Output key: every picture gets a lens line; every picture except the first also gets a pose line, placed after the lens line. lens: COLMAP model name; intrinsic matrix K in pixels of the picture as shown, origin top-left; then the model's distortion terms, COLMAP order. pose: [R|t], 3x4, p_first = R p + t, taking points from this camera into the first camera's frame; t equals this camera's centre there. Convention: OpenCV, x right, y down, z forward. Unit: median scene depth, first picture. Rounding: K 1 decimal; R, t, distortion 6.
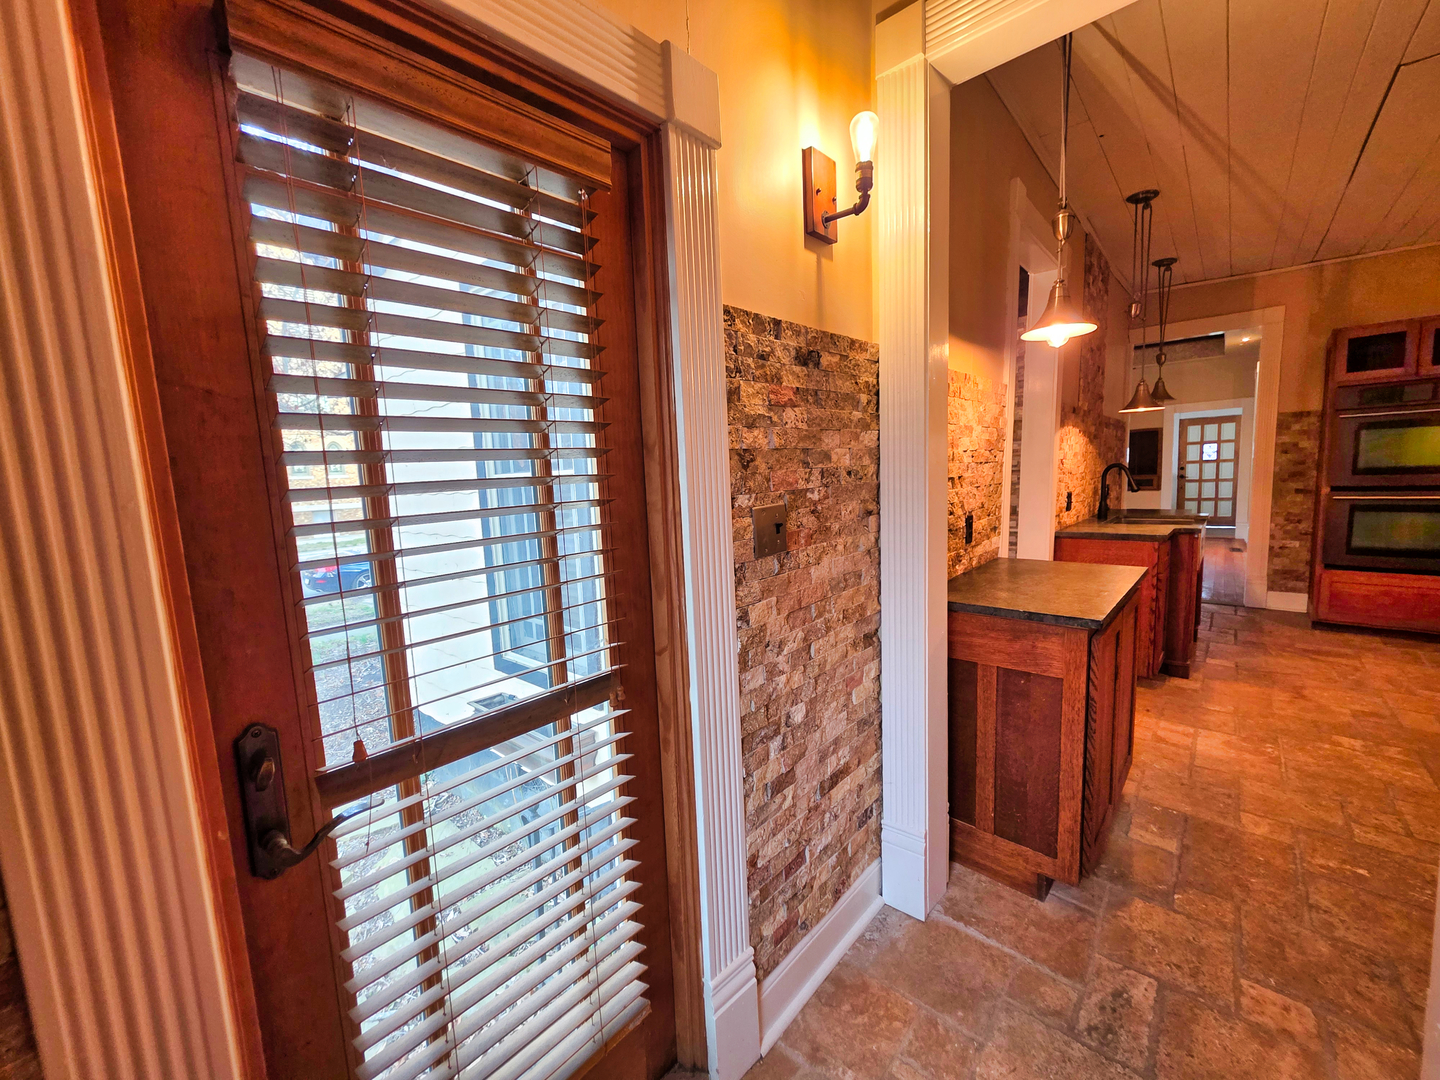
lens RADIAL K [[577.5, 0, 728.2], [0, 577.5, 539.9], [0, 0, 1]] dist [-0.000143, 0.000245]
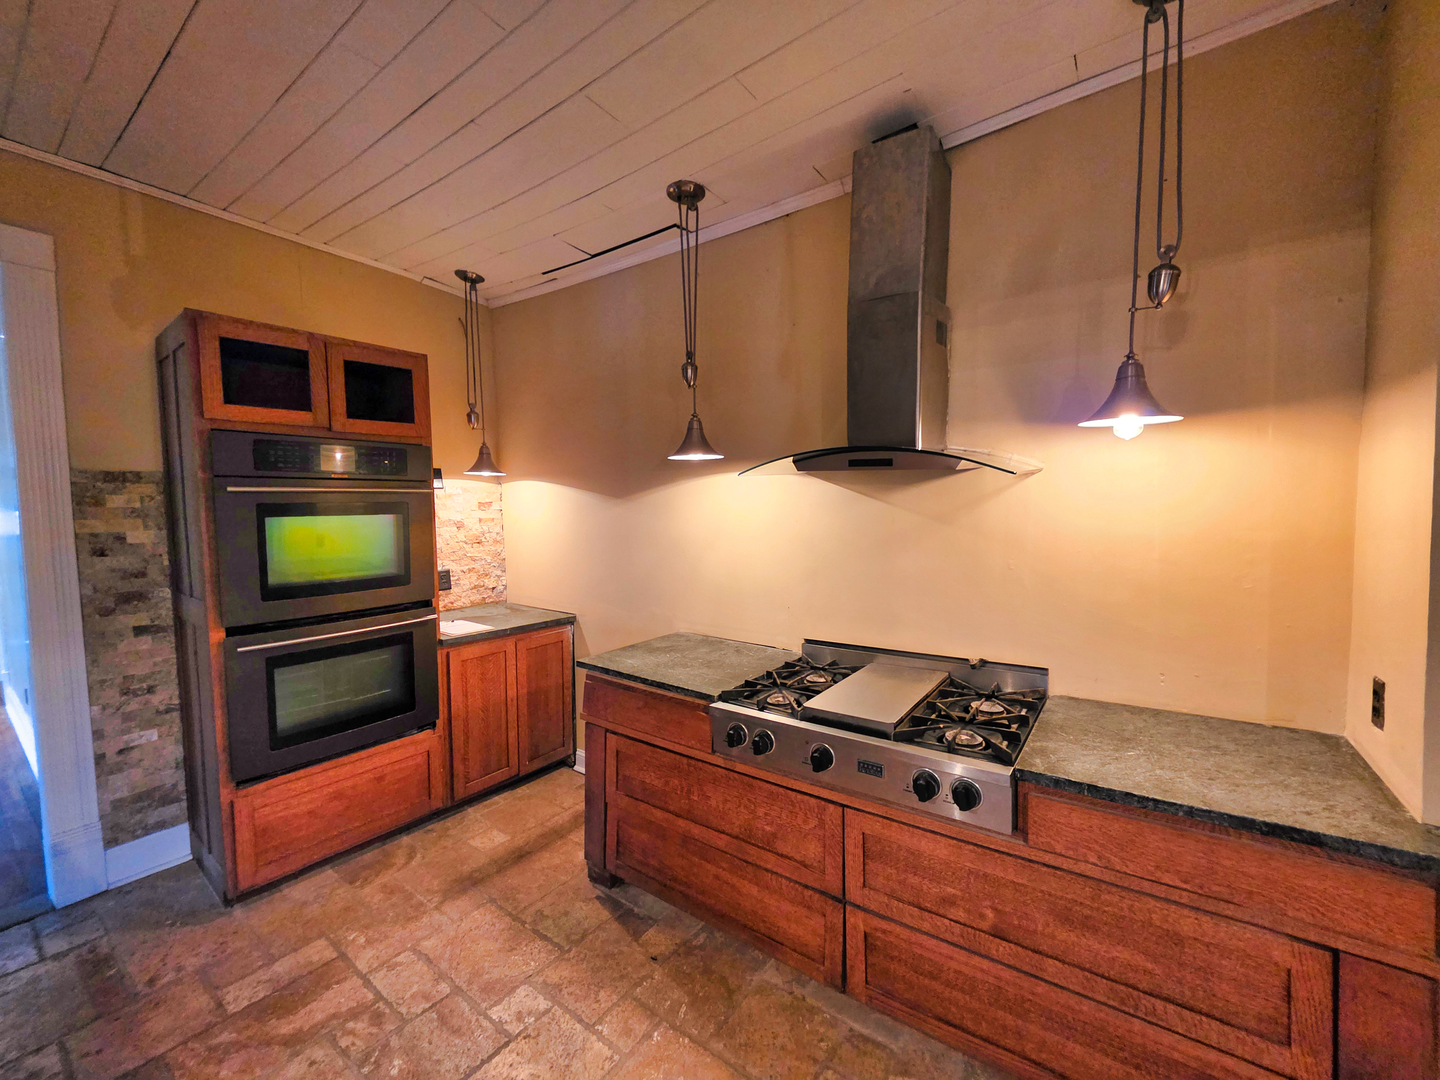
lens RADIAL K [[577.5, 0, 731.3], [0, 577.5, 538.4], [0, 0, 1]] dist [-0.000143, 0.000245]
pose [[-0.089616, -0.019775, 0.995780, 0.454685], [0.131194, 0.990857, 0.031484, -0.112787], [-0.987298, 0.133462, -0.086202, 0.536801]]
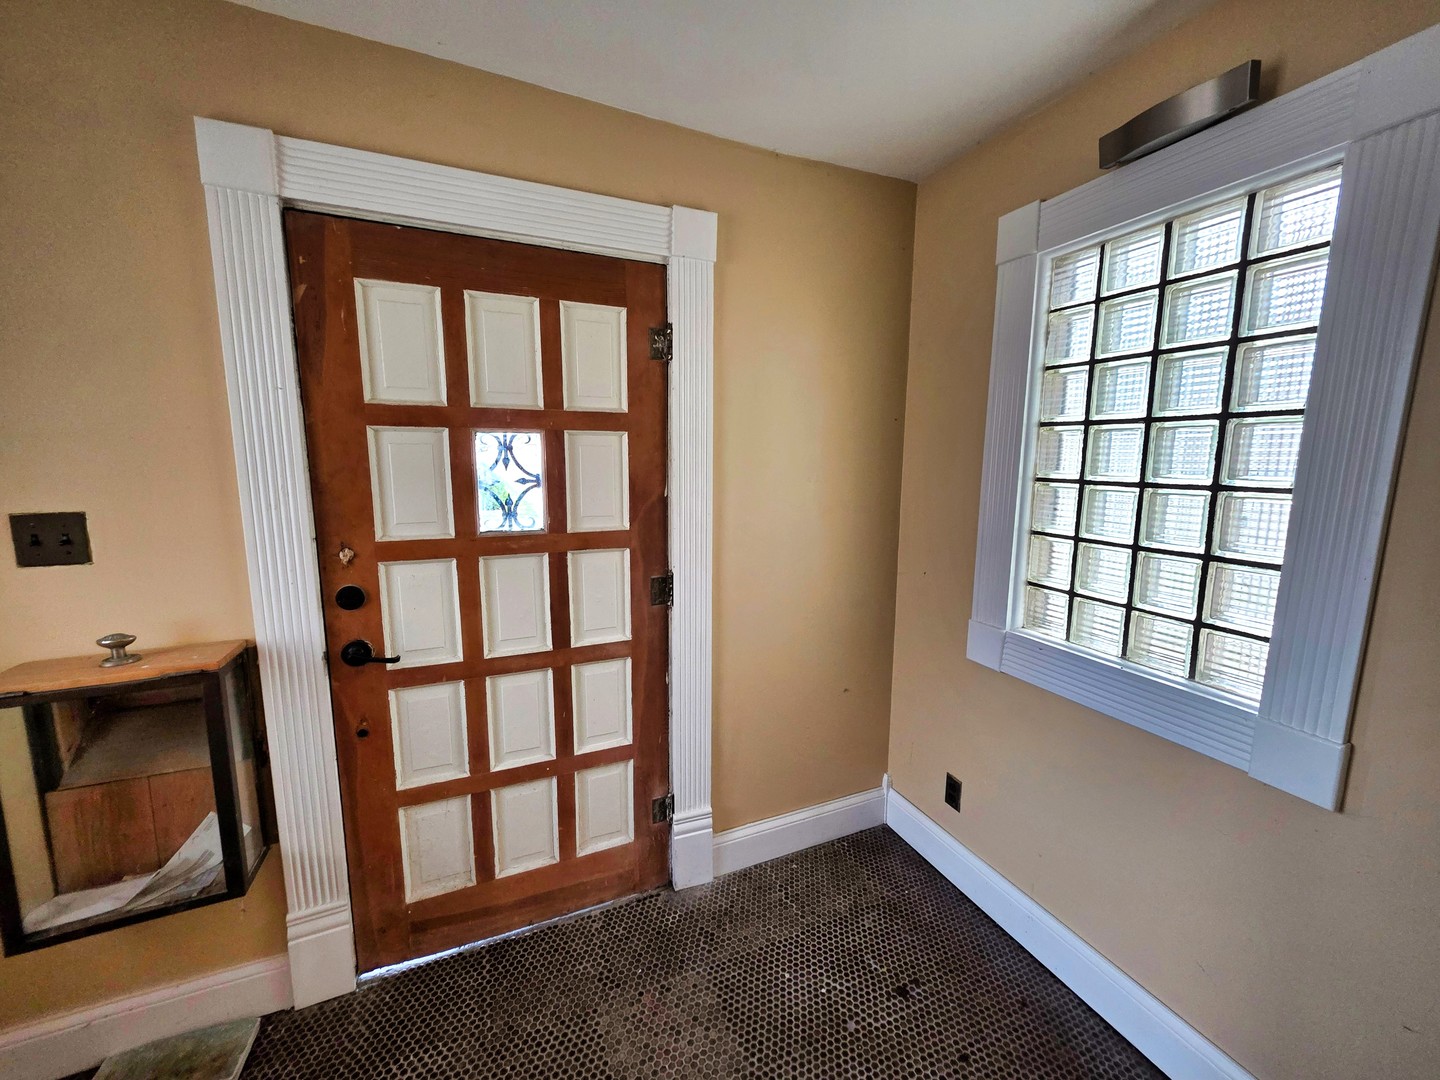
lens RADIAL K [[577.5, 0, 723.7], [0, 577.5, 536.8], [0, 0, 1]] dist [-0.000143, 0.000245]
pose [[0.416600, -0.071985, 0.906235, 1.649271], [0.075756, 0.996142, 0.044302, -0.322741], [-0.905928, 0.050196, 0.420446, 2.032737]]
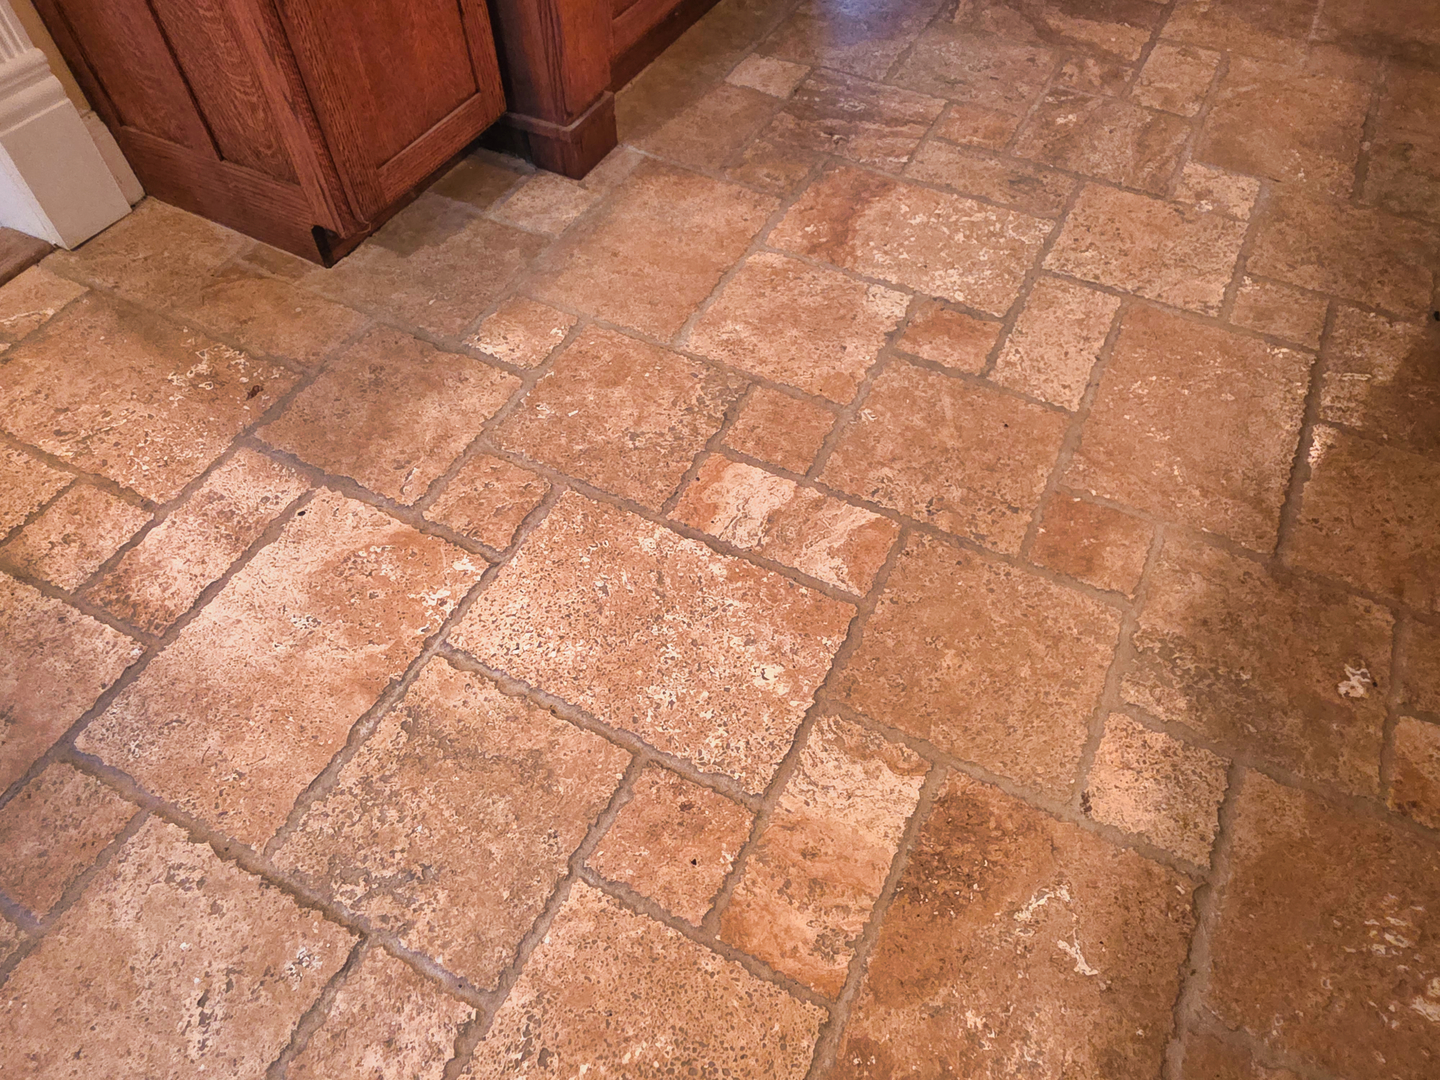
lens RADIAL K [[961.1, 0, 721.1], [0, 961.1, 552.0], [0, 0, 1]] dist [0.011989, -0.002643]
pose [[0.970127, -0.180065, 0.162573, 0.558474], [0.006545, 0.689321, 0.724427, 0.005737], [-0.242509, -0.701722, 0.669907, 0.373569]]
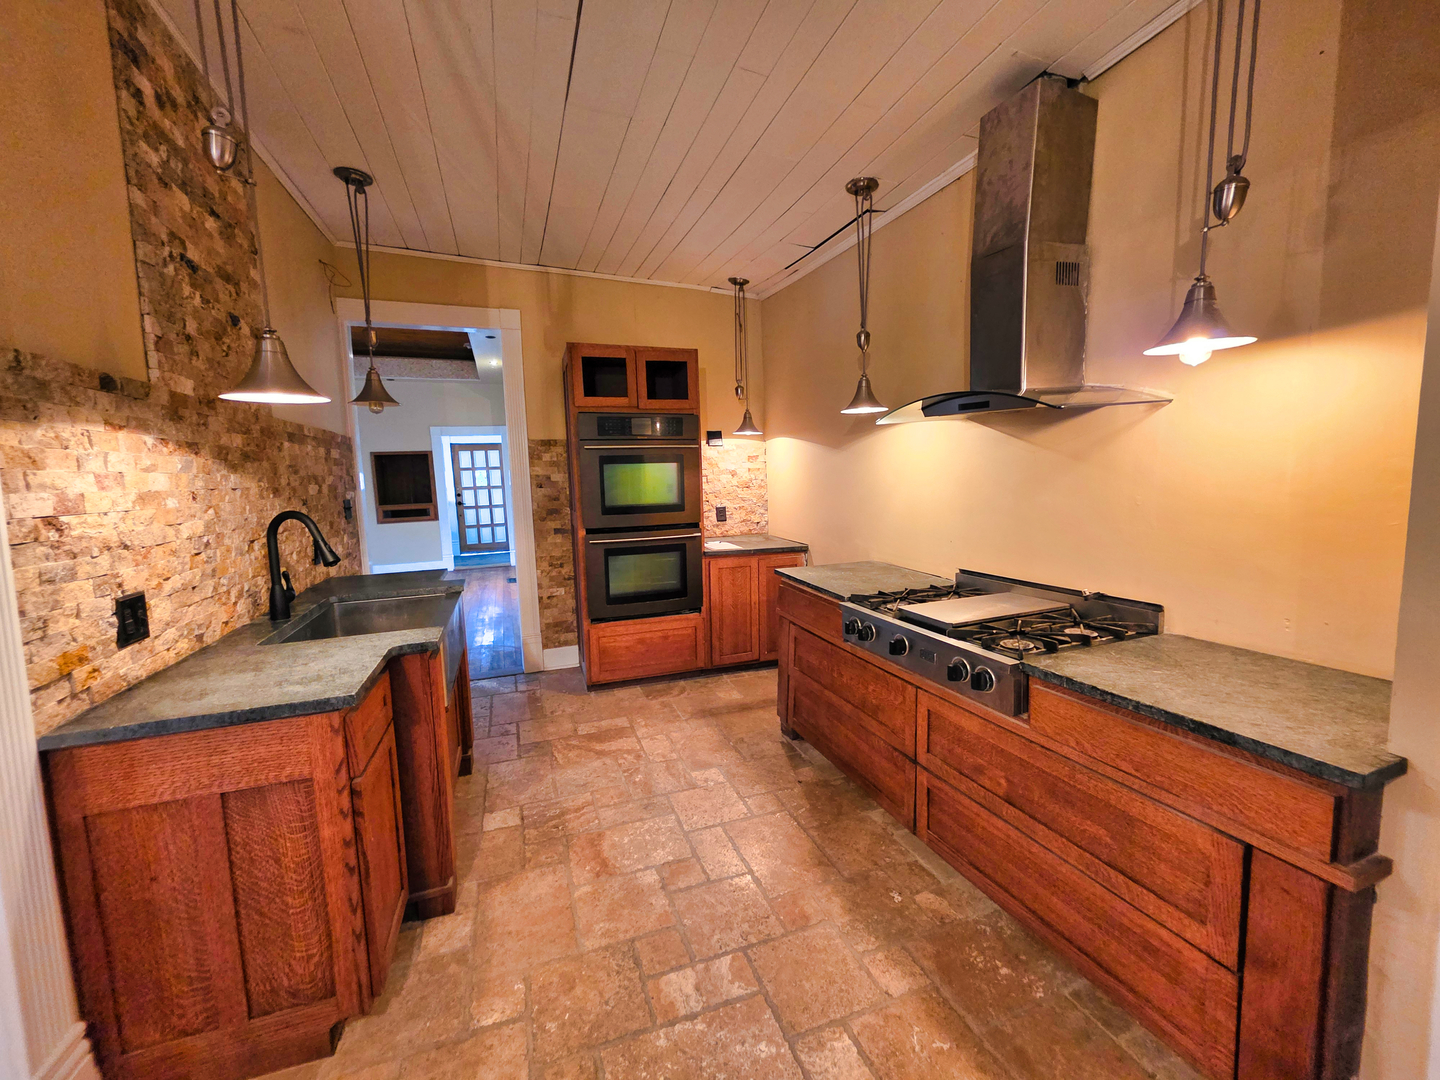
lens RADIAL K [[577.5, 0, 730.8], [0, 577.5, 538.7], [0, 0, 1]] dist [-0.000143, 0.000245]
pose [[0.469798, -0.075033, 0.879579, 0.349564], [0.107019, 0.993873, 0.027622, -0.069403], [-0.876263, 0.081154, 0.474950, 0.363498]]
